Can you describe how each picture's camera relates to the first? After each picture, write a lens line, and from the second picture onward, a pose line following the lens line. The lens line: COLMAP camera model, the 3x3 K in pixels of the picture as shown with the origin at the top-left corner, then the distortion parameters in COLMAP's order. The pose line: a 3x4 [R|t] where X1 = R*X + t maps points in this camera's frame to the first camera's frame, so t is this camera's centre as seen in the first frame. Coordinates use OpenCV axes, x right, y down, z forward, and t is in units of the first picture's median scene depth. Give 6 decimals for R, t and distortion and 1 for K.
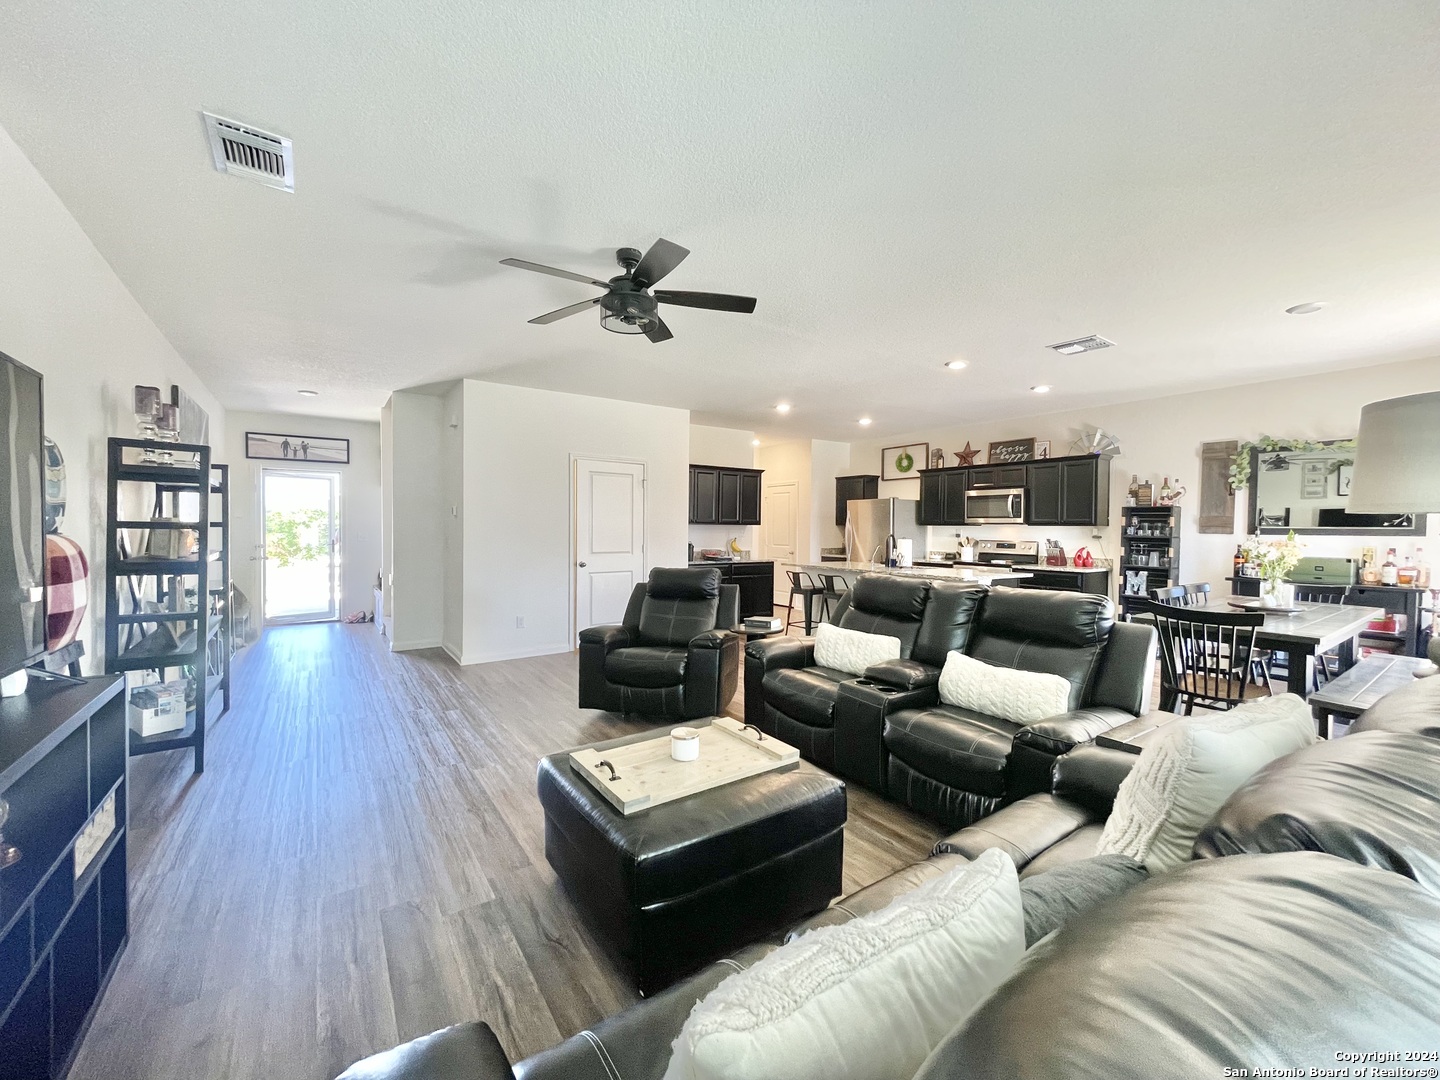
lens RADIAL K [[581.1, 0, 718.9], [0, 581.1, 533.7], [0, 0, 1]] dist [-0.003030, 0.001246]
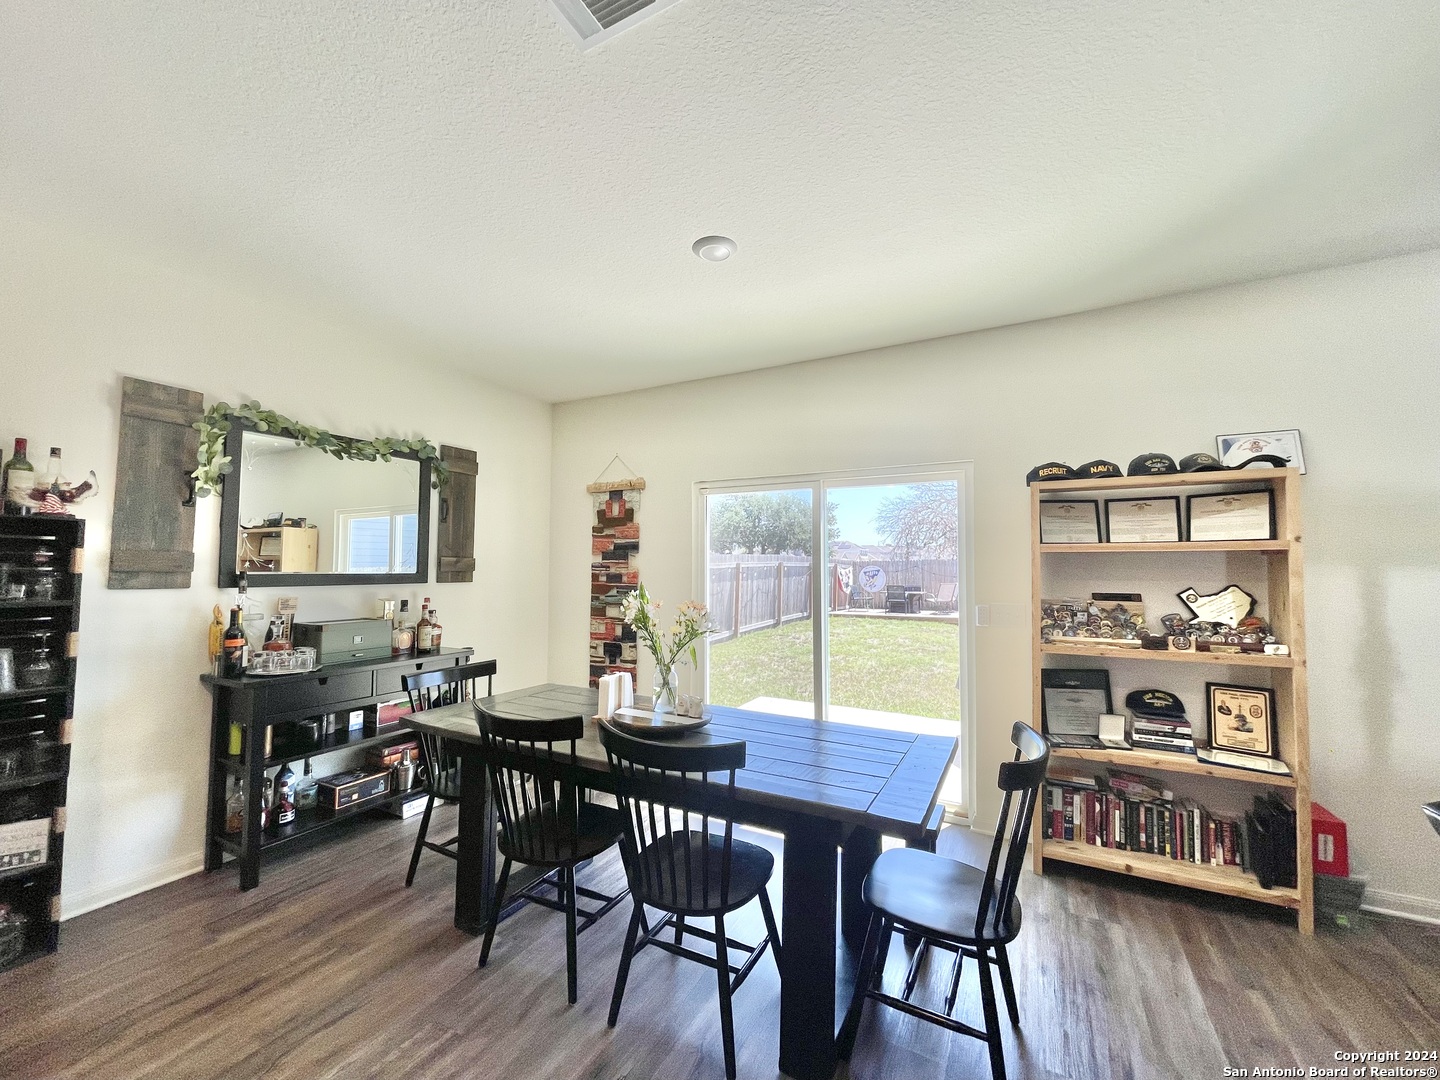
lens RADIAL K [[581.1, 0, 715.9], [0, 581.1, 541.8], [0, 0, 1]] dist [-0.003030, 0.001246]
pose [[-0.456199, 0.028663, 0.889416, 0.209118], [0.003930, 0.999536, -0.030196, -0.016272], [-0.889869, -0.010280, -0.456100, 0.643462]]
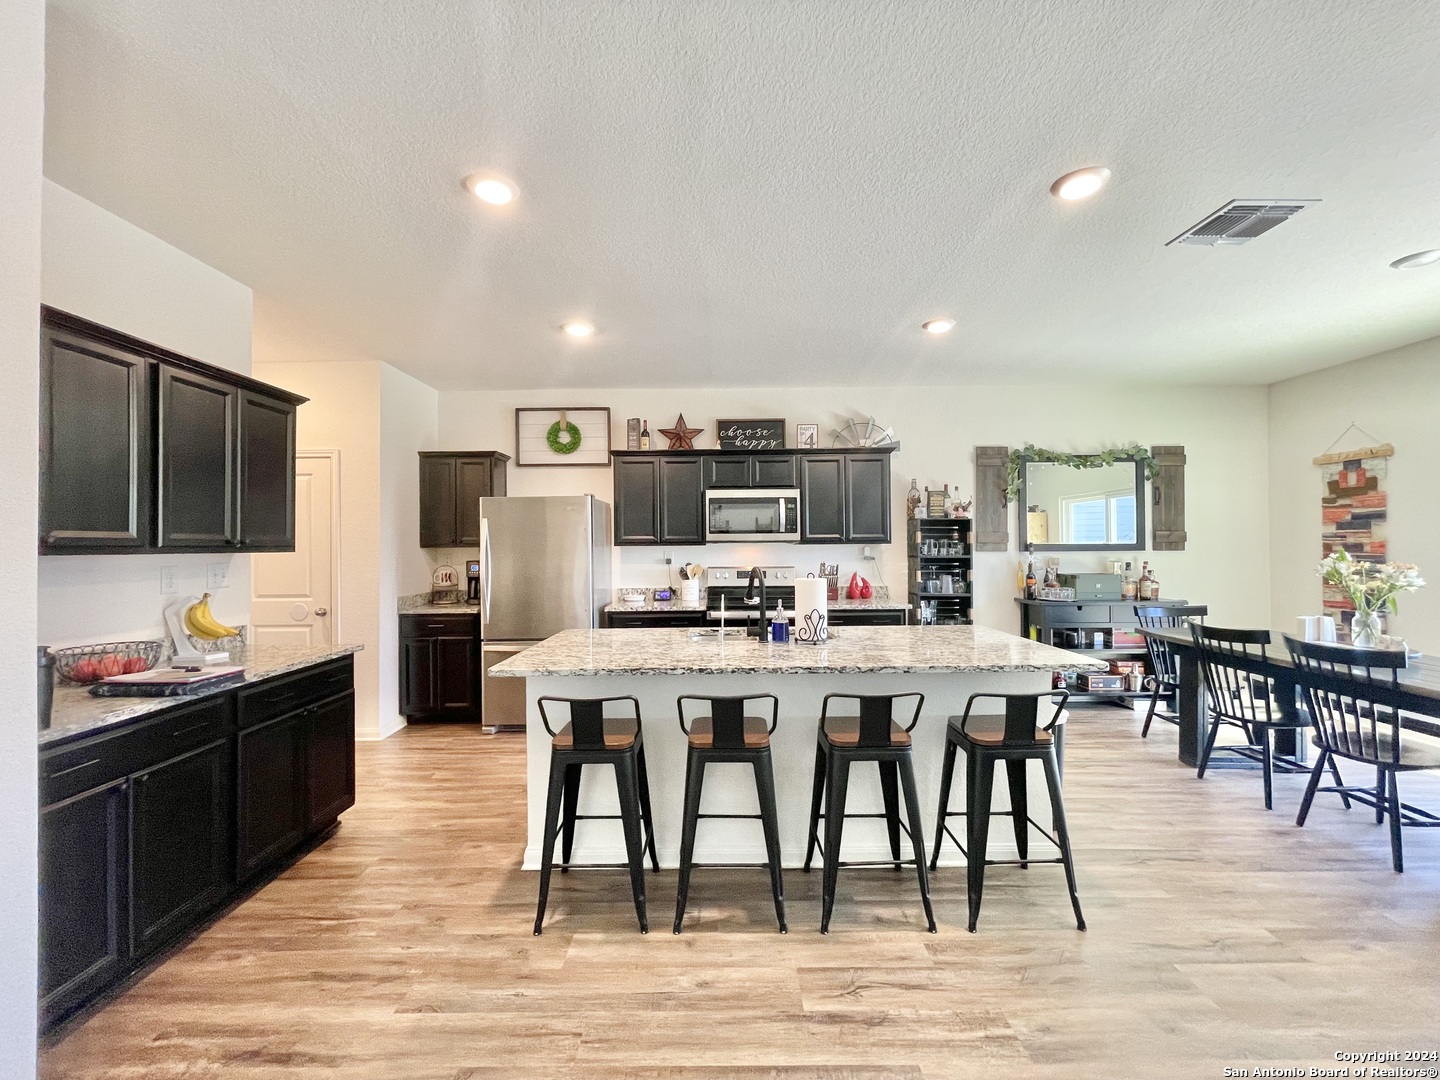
lens RADIAL K [[581.1, 0, 712.6], [0, 581.1, 538.9], [0, 0, 1]] dist [-0.003030, 0.001246]
pose [[0.570729, -0.004264, 0.821128, -0.080328], [0.022457, 0.999694, -0.010418, -0.015089], [-0.820832, 0.024386, 0.570649, 0.664015]]
